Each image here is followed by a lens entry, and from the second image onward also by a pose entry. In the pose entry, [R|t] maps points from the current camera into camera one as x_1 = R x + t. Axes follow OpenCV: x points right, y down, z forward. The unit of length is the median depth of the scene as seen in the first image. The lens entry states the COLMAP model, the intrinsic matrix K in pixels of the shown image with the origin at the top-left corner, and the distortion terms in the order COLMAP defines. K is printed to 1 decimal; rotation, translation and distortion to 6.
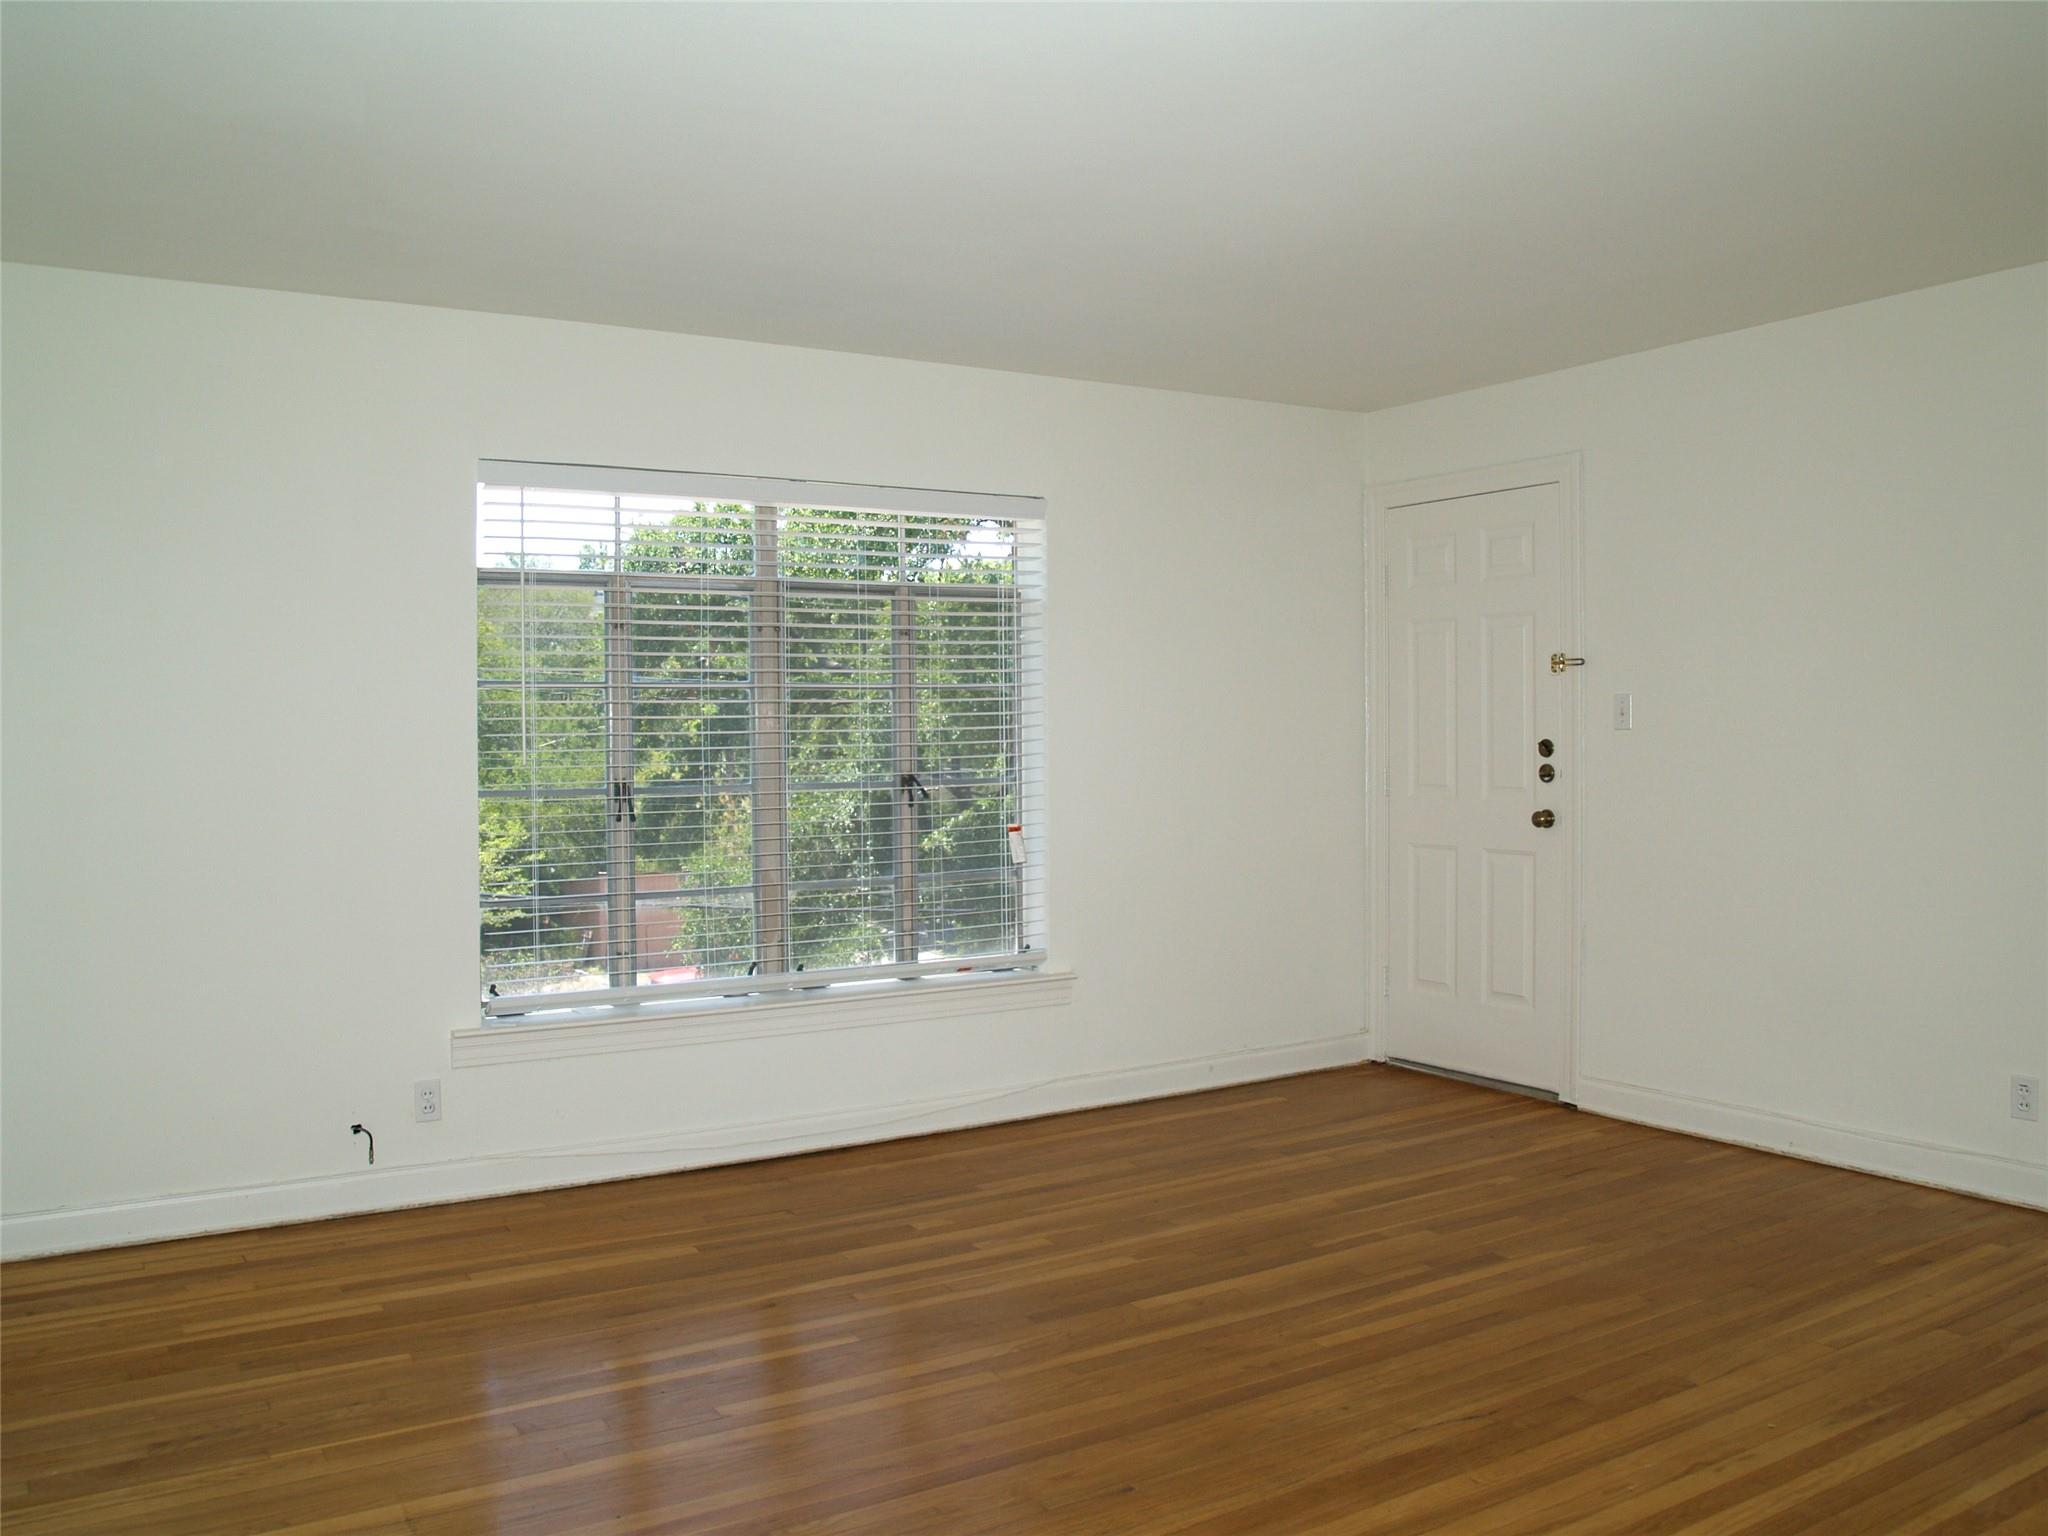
lens RADIAL K [[1660.8, 0, 1019.9], [0, 1660.8, 757.9], [0, 0, 1]] dist [-0.126226, 0.080851]
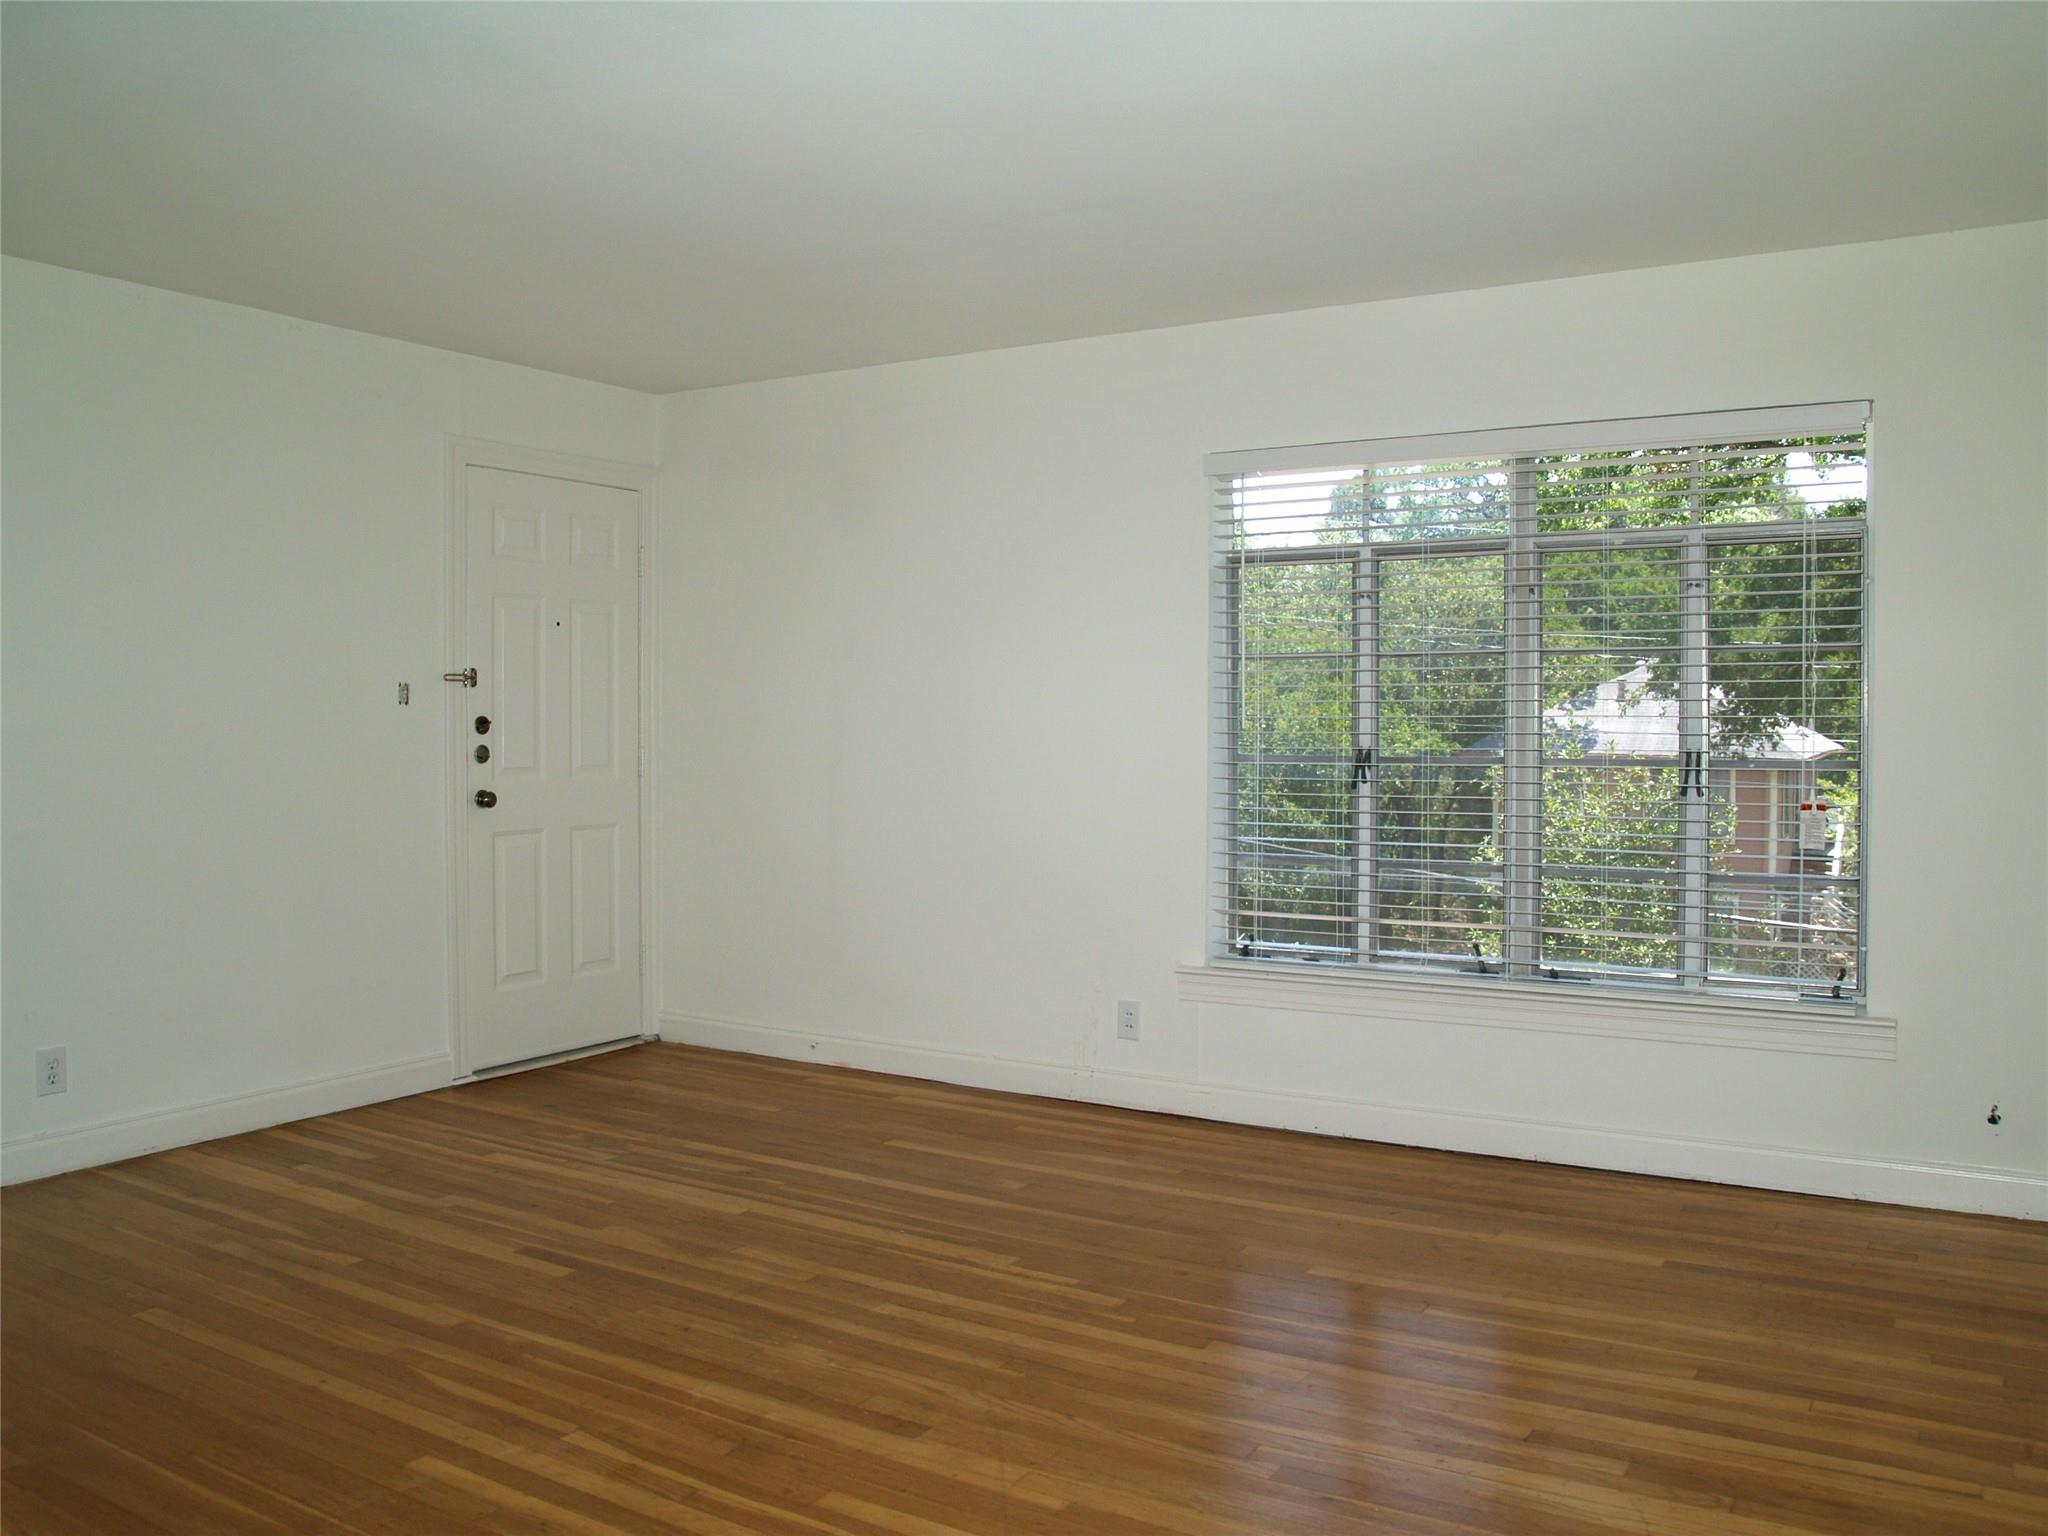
lens RADIAL K [[1660.8, 0, 1019.9], [0, 1660.8, 757.9], [0, 0, 1]] dist [-0.126226, 0.080851]
pose [[0.441601, 0.028635, -0.896754, 0.594669], [-0.006493, 0.999566, 0.028721, -0.008186], [0.897188, -0.006860, 0.441596, 0.373365]]
